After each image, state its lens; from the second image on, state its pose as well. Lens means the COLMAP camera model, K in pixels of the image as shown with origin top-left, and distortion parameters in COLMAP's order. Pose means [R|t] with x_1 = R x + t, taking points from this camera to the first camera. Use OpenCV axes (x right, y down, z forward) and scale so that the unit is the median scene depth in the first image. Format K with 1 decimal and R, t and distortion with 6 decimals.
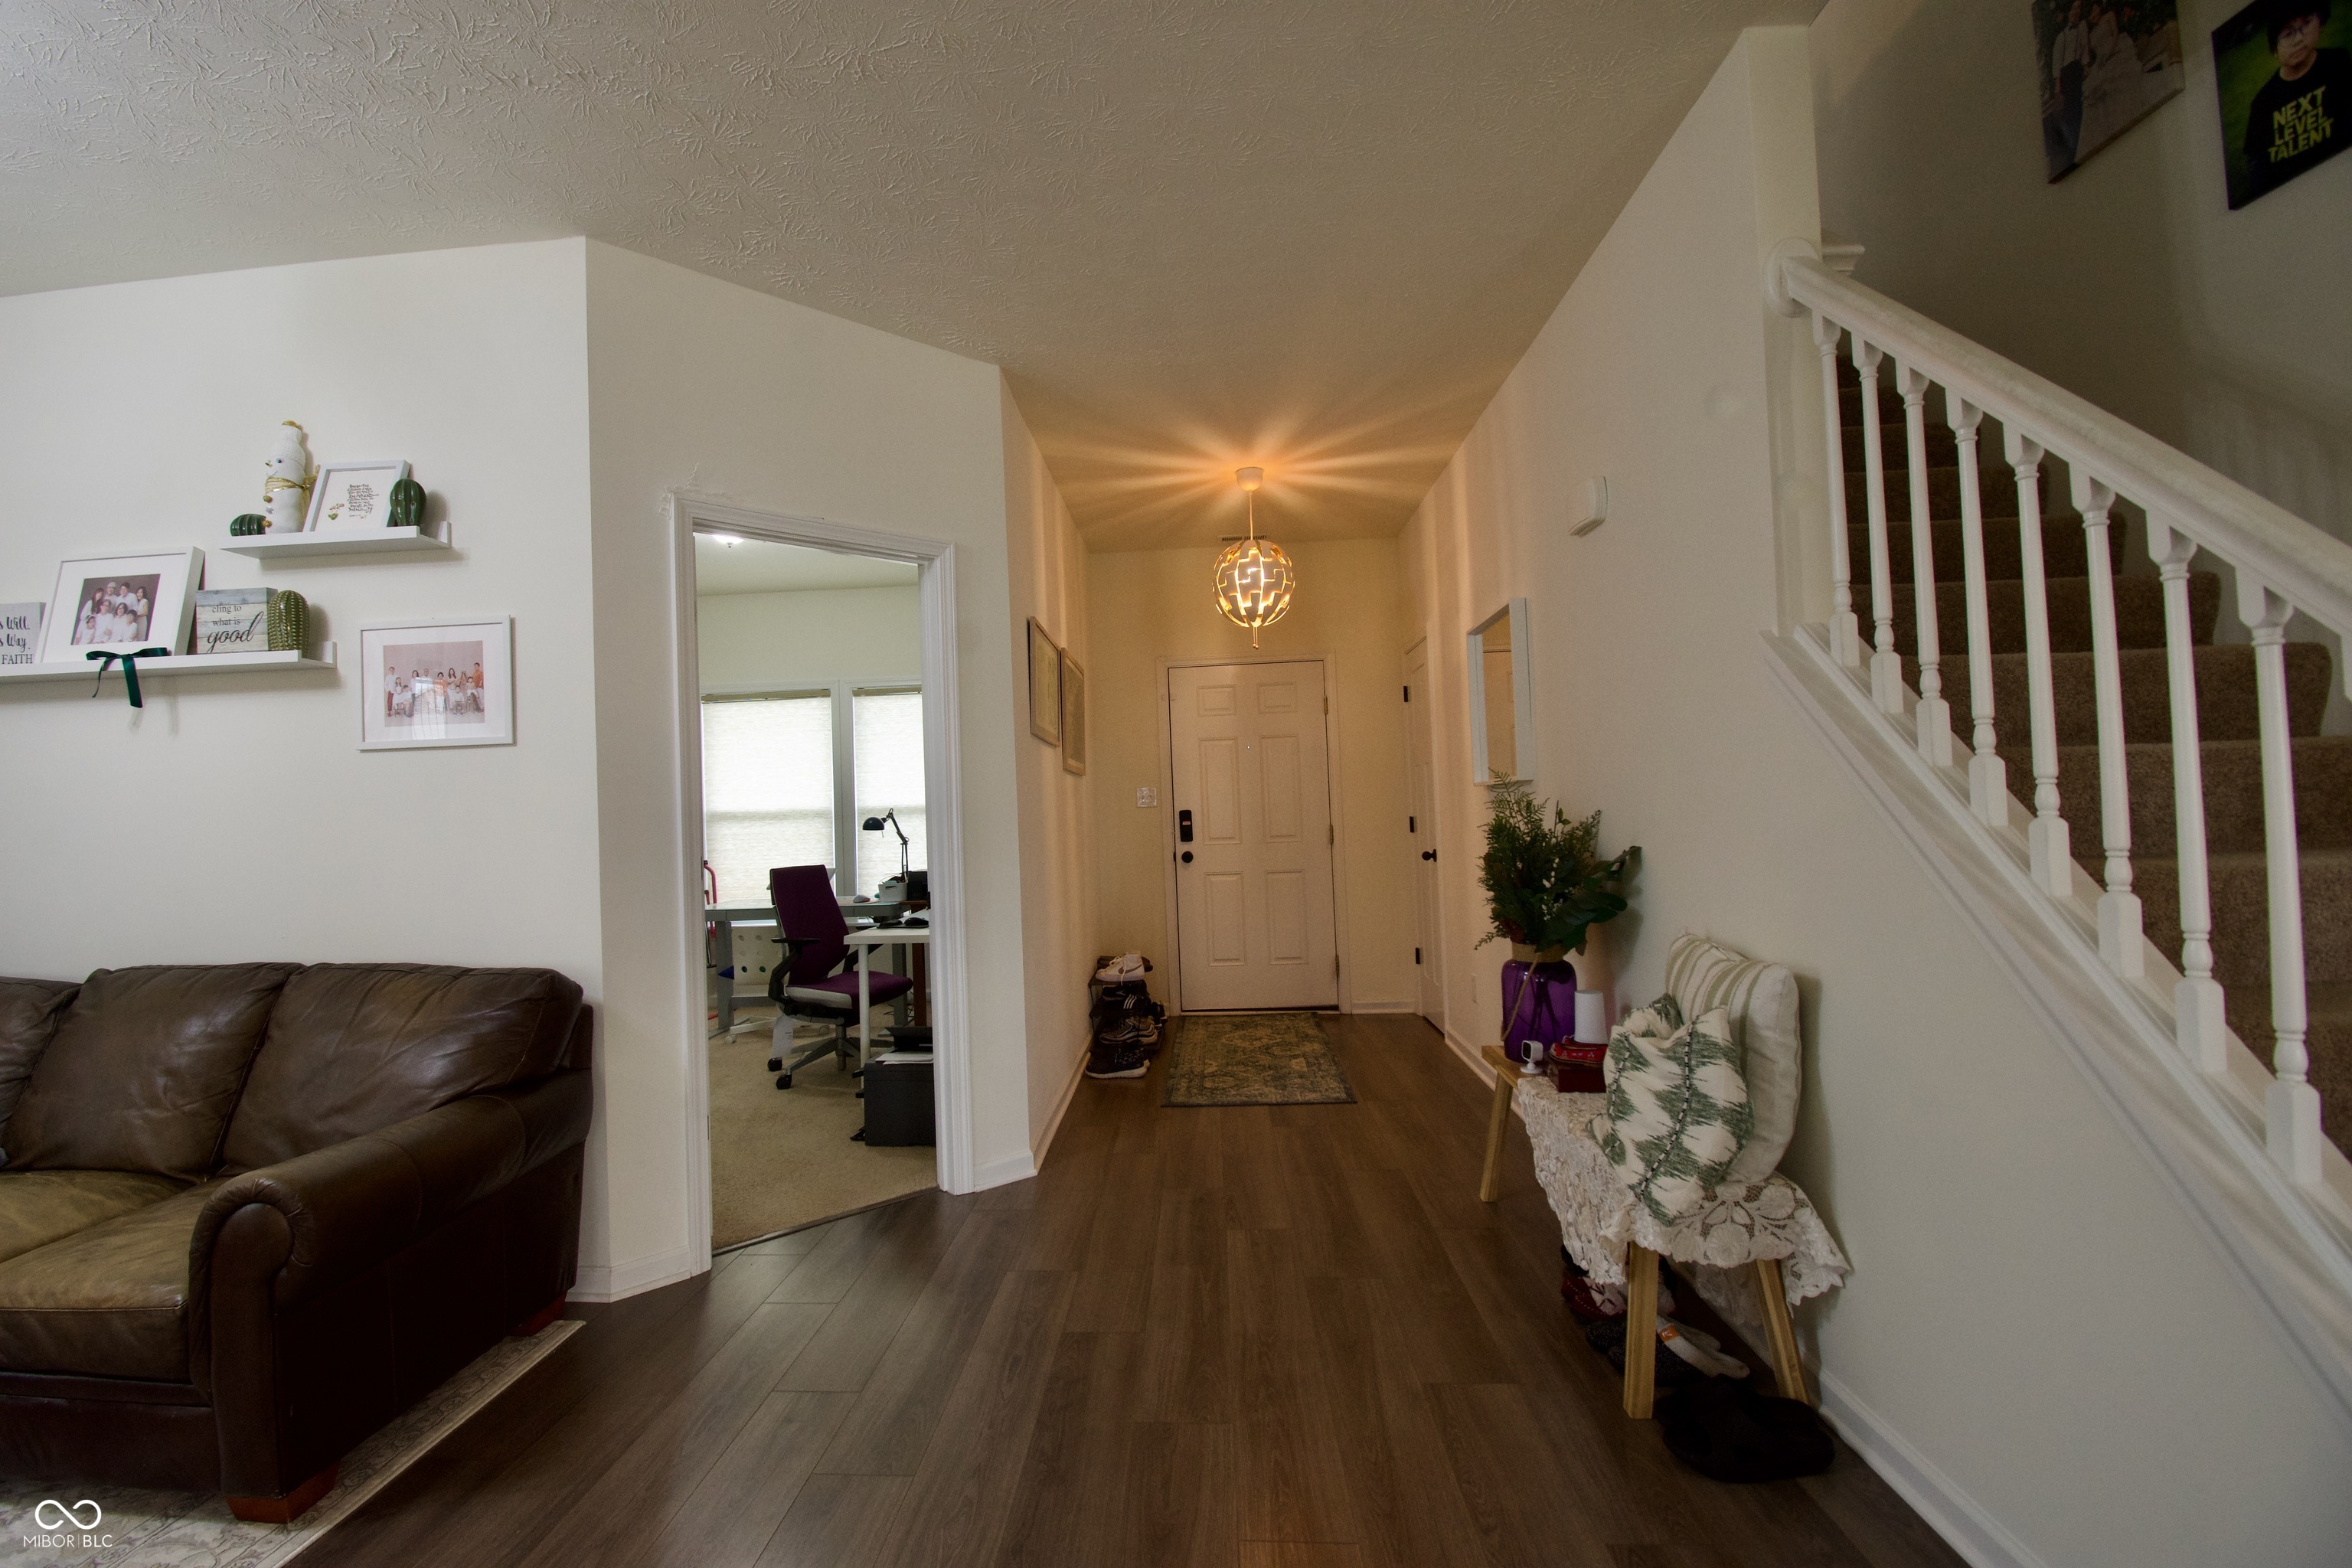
lens RADIAL K [[1085.4, 0, 1169.8], [0, 1085.4, 796.7], [0, 0, 1]] dist [0.024664, -0.026977]
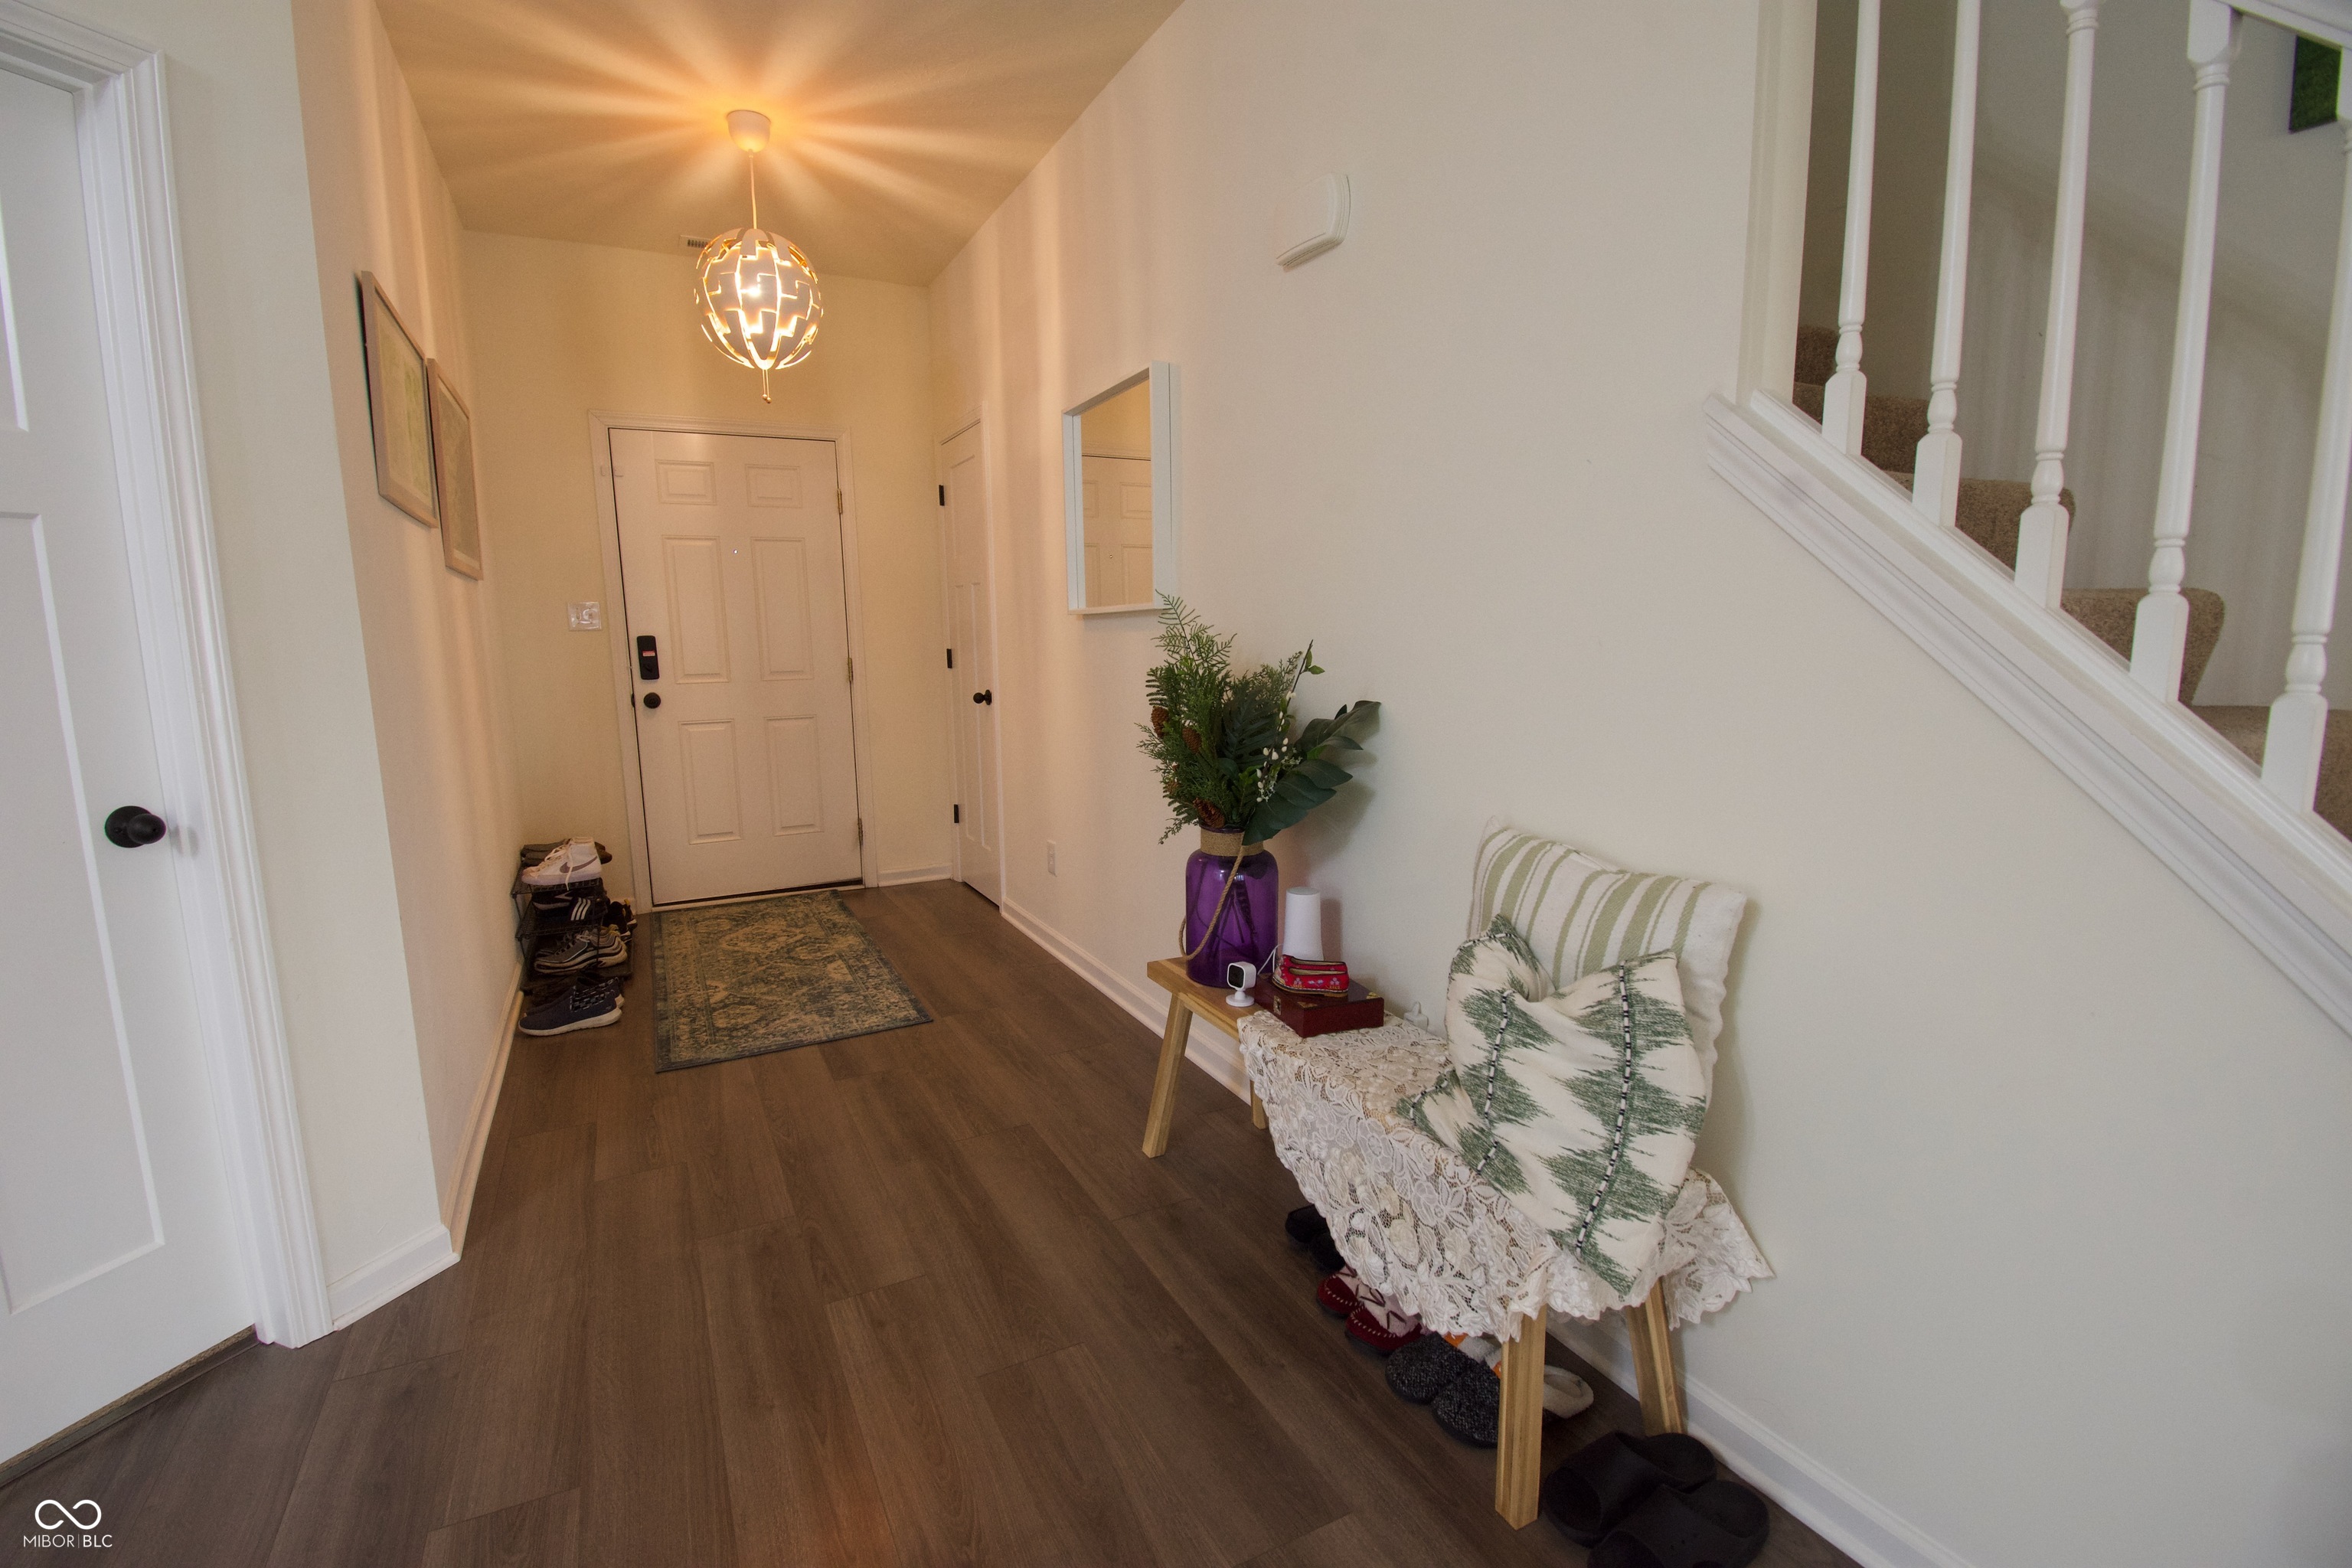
lens RADIAL K [[1085.4, 0, 1169.8], [0, 1085.4, 796.7], [0, 0, 1]] dist [0.024664, -0.026977]
pose [[0.879583, -0.051698, 0.472927, -0.039729], [-0.023703, 0.988081, 0.152098, -0.000552], [-0.475154, -0.144992, 0.867874, 0.269697]]
